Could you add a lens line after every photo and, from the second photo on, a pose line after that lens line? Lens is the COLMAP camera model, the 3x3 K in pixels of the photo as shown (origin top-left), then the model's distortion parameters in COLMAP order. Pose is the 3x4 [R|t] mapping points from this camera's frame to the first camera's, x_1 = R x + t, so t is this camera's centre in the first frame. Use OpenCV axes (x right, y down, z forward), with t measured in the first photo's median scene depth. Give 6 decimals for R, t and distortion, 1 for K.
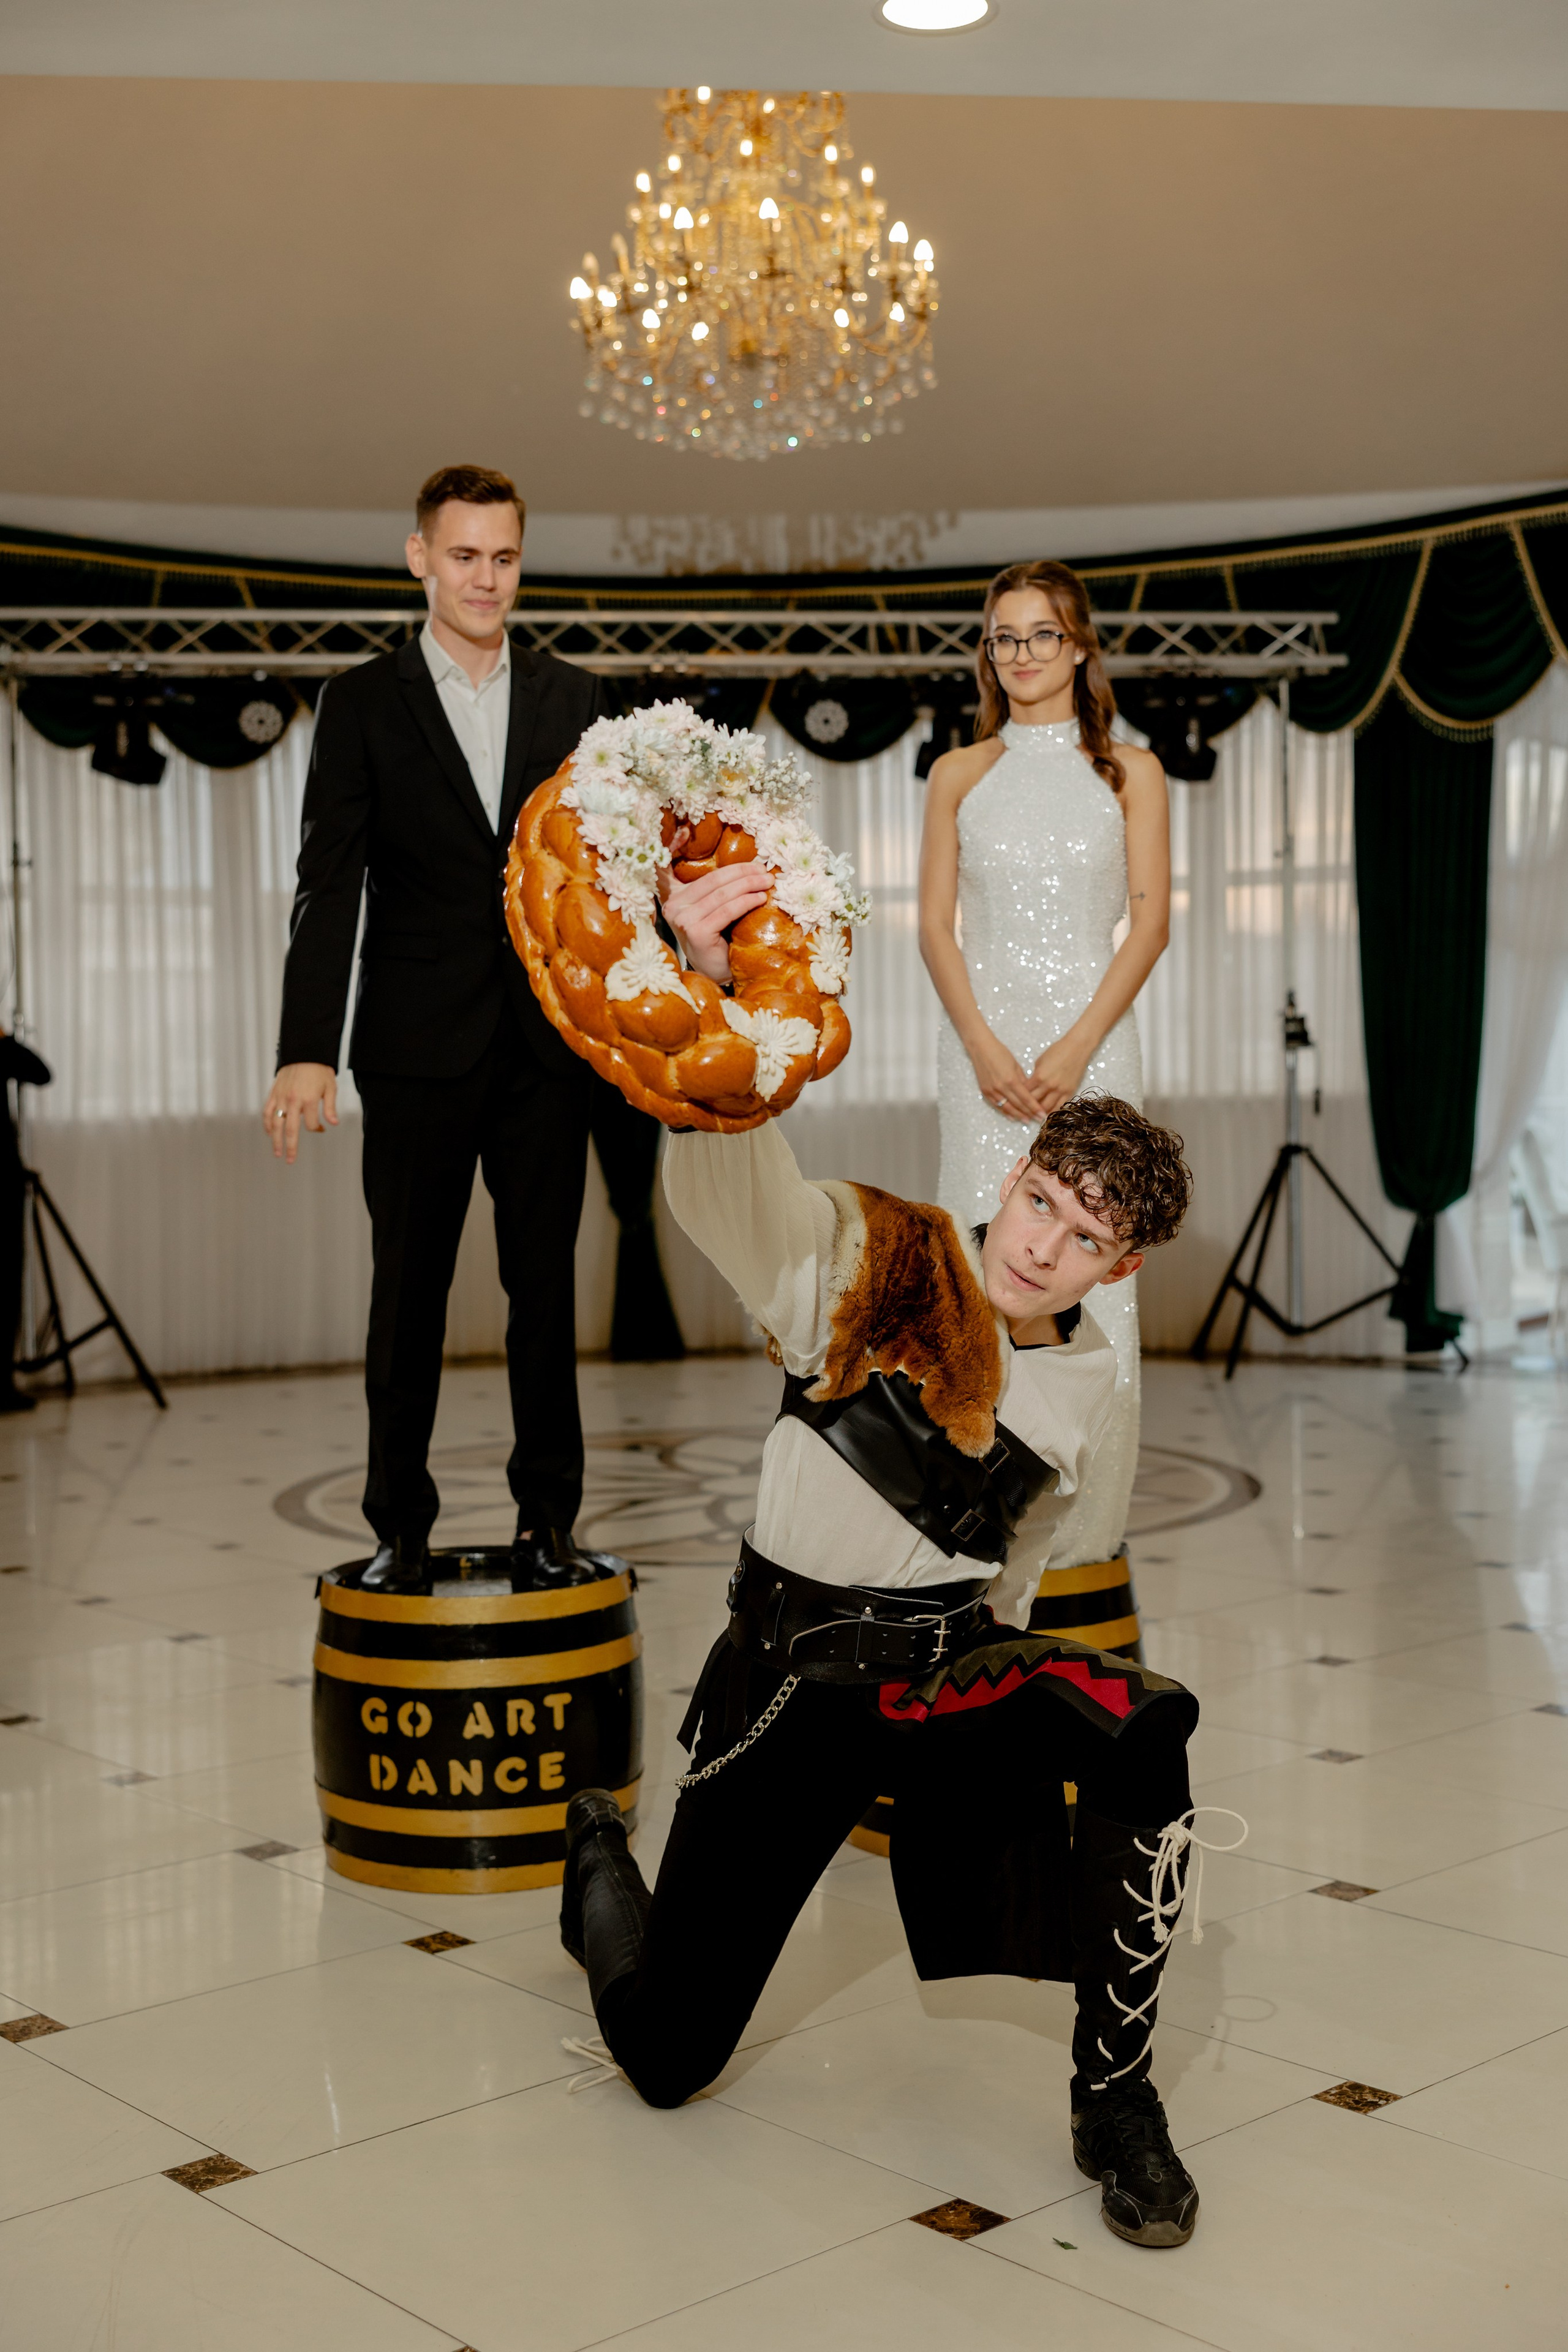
lens RADIAL K [[2855.9, 0, 777.1], [0, 2855.9, 1175.4], [0, 0, 1]] dist [0.014432, 0.000000]
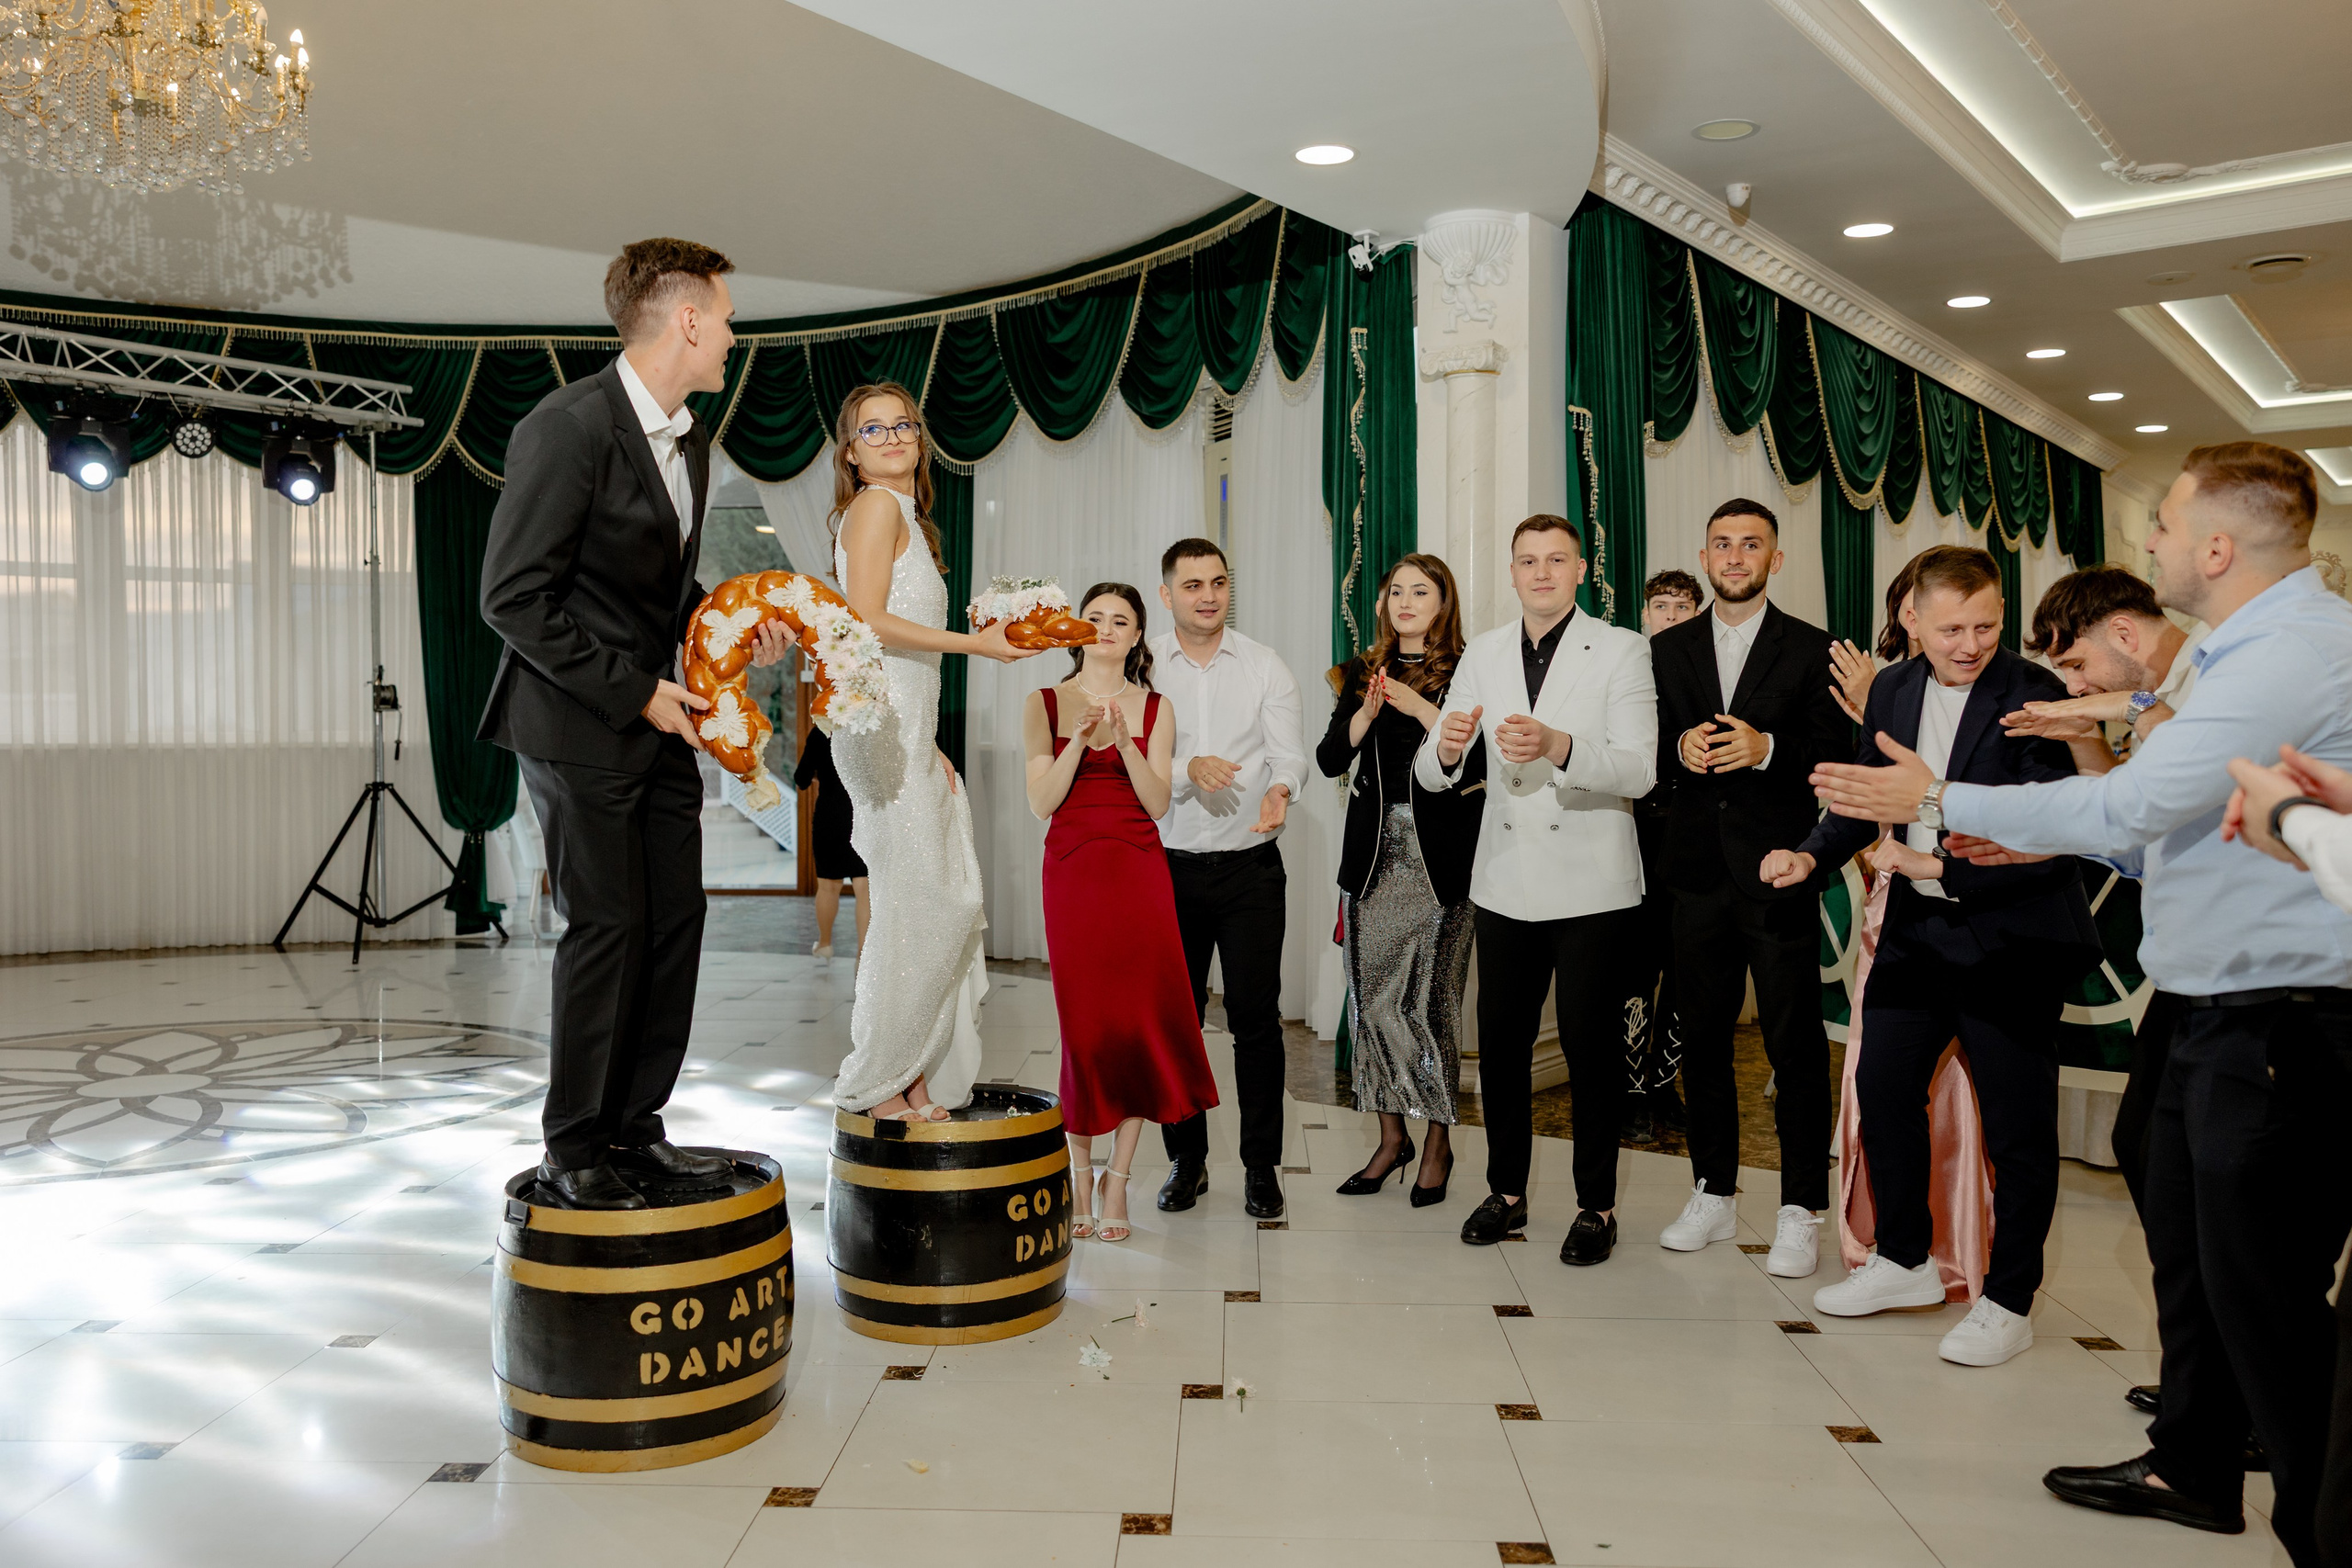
lens RADIAL K [[1918.9, 0, 1157.3], [0, 1918.9, 773.6], [0, 0, 1]] dist [0.013169, 0.000669]
pose [[0.703649, 0.001939, 0.710545, -0.203582], [0.004539, 0.999964, -0.007223, -0.006924], [-0.710533, 0.008308, 0.703615, 0.123176]]
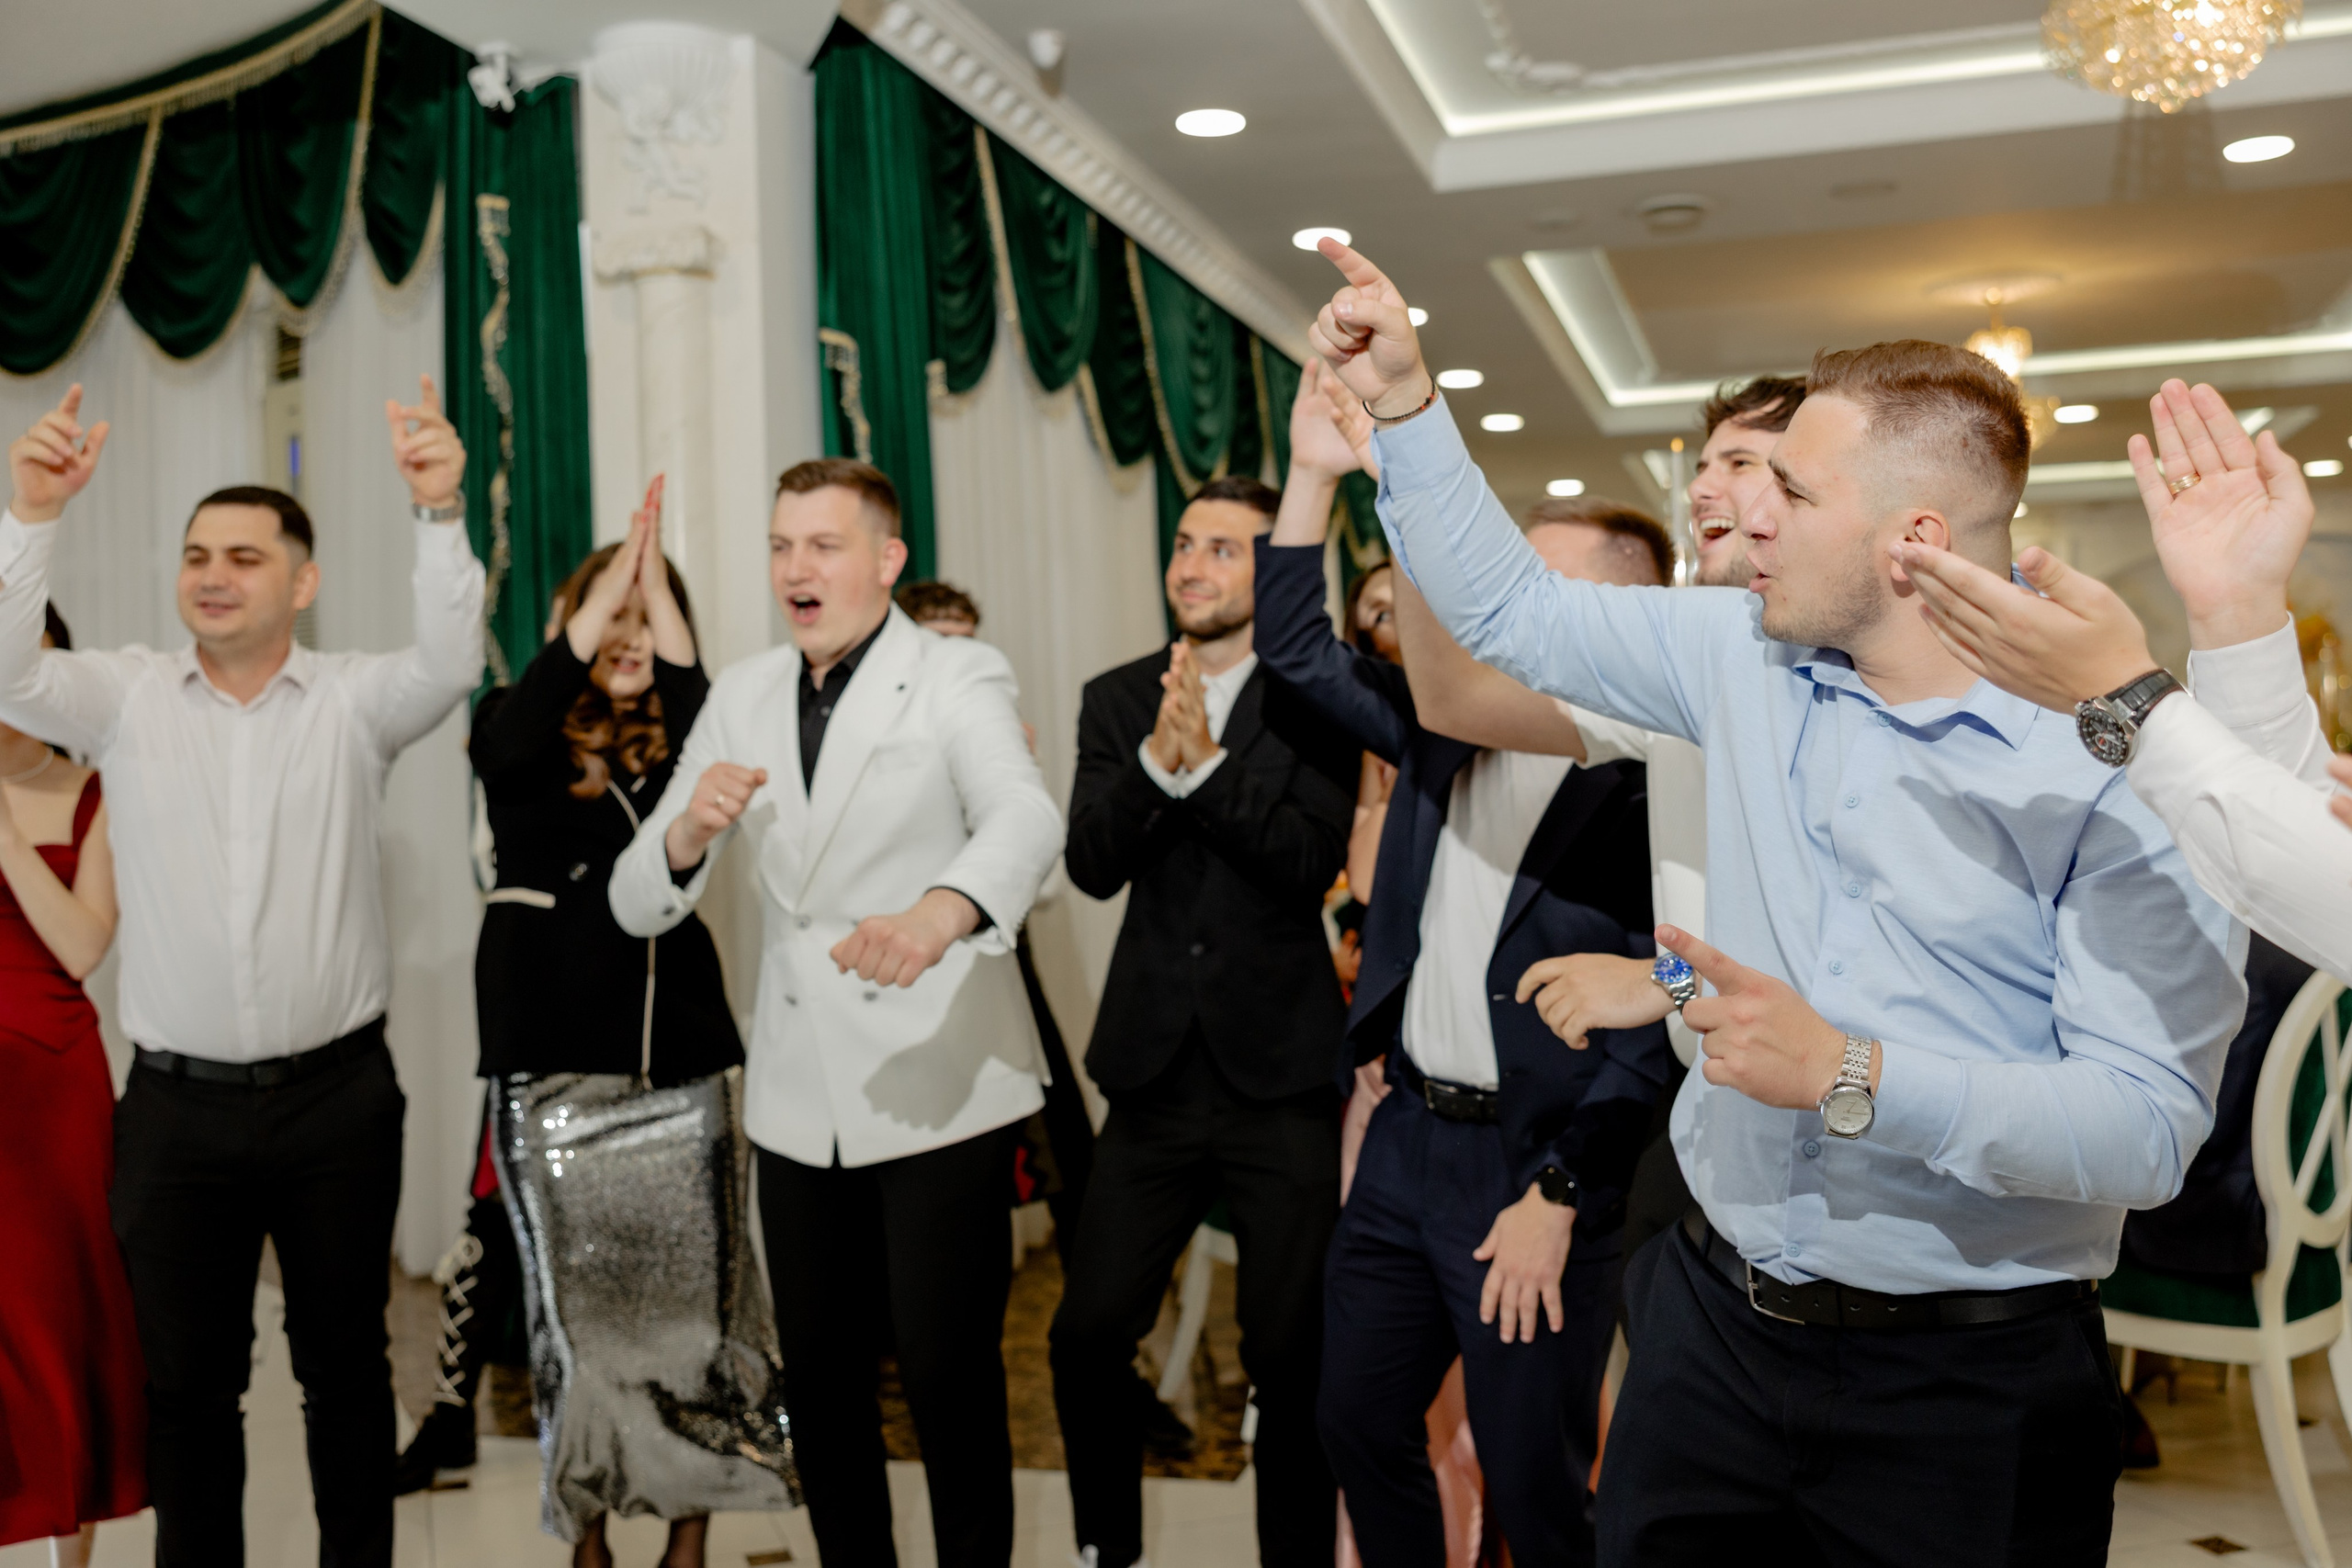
lens RADIAL K [[2372.9, 0, 1189.2], [0, 2372.9, 766.9], [0, 0, 1]] dist [0.019647, 0.000000]
pose [[0.398634, 0.014345, 0.916998, -0.119128], [0.041259, 0.998585, -0.033557, -0.014012], [-0.916182, 0.051211, 0.397478, 0.183638]]
